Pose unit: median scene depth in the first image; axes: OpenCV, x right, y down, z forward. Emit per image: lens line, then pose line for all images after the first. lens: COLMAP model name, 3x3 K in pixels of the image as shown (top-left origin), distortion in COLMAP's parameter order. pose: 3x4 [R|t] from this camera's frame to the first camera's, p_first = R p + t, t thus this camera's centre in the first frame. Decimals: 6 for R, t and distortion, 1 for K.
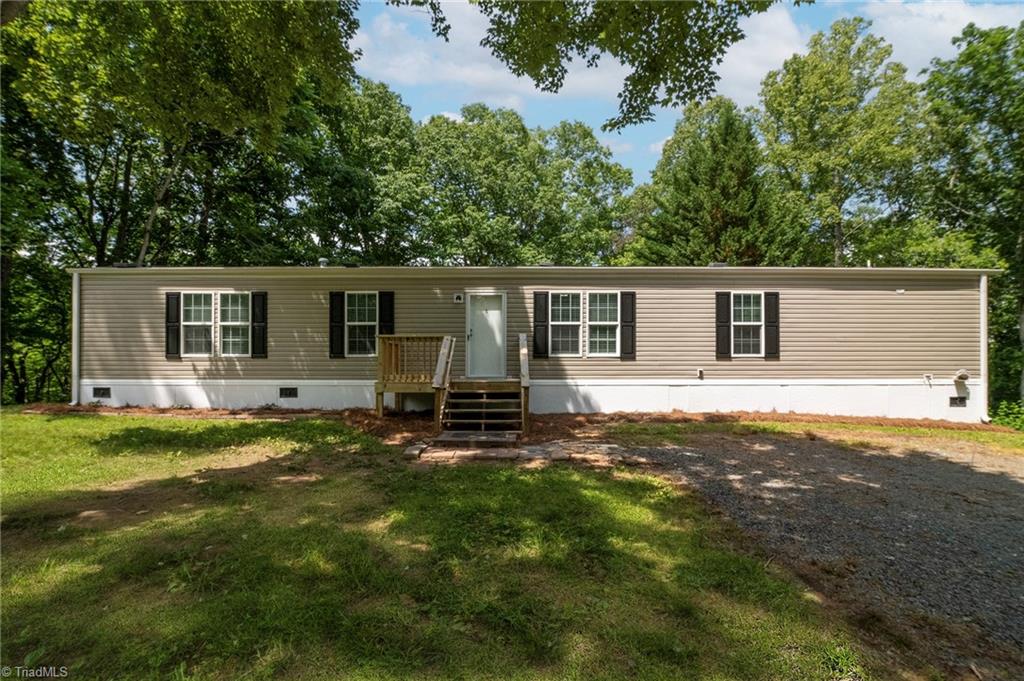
lens RADIAL K [[374.9, 0, 512.0], [0, 374.9, 340.5], [0, 0, 1]] dist [-0.002887, -0.000075]
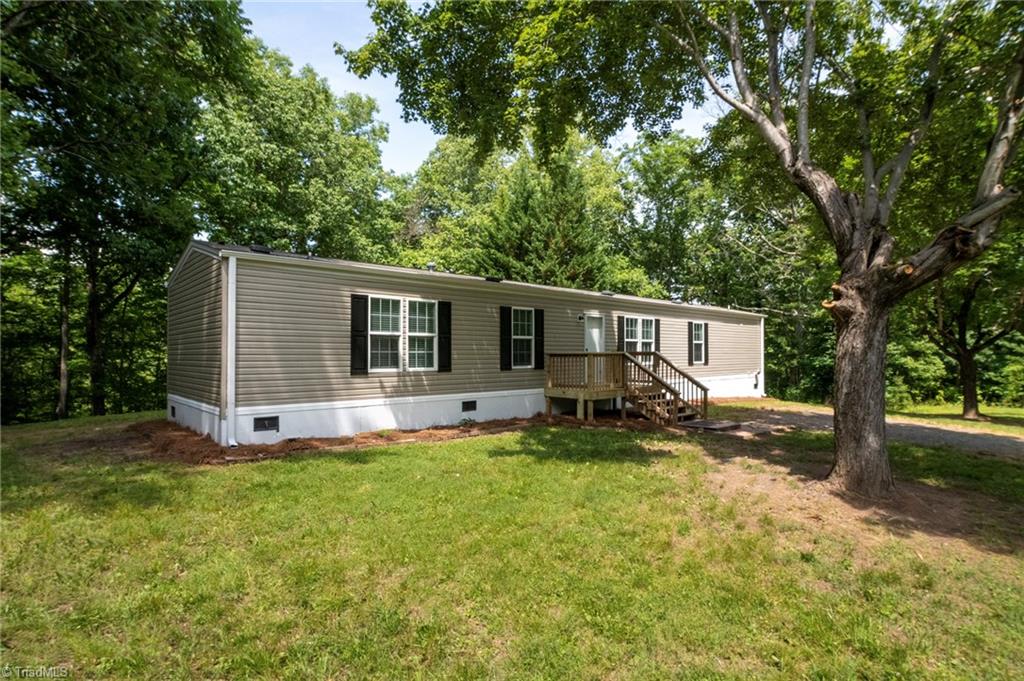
lens RADIAL K [[457.8, 0, 506.0], [0, 457.8, 345.8], [0, 0, 1]] dist [-0.016257, -0.000117]
pose [[0.777853, 0.009795, 0.628370, -1.276890], [0.000493, 0.999869, -0.016196, 0.000807], [-0.628446, 0.012908, 0.777746, 0.006089]]
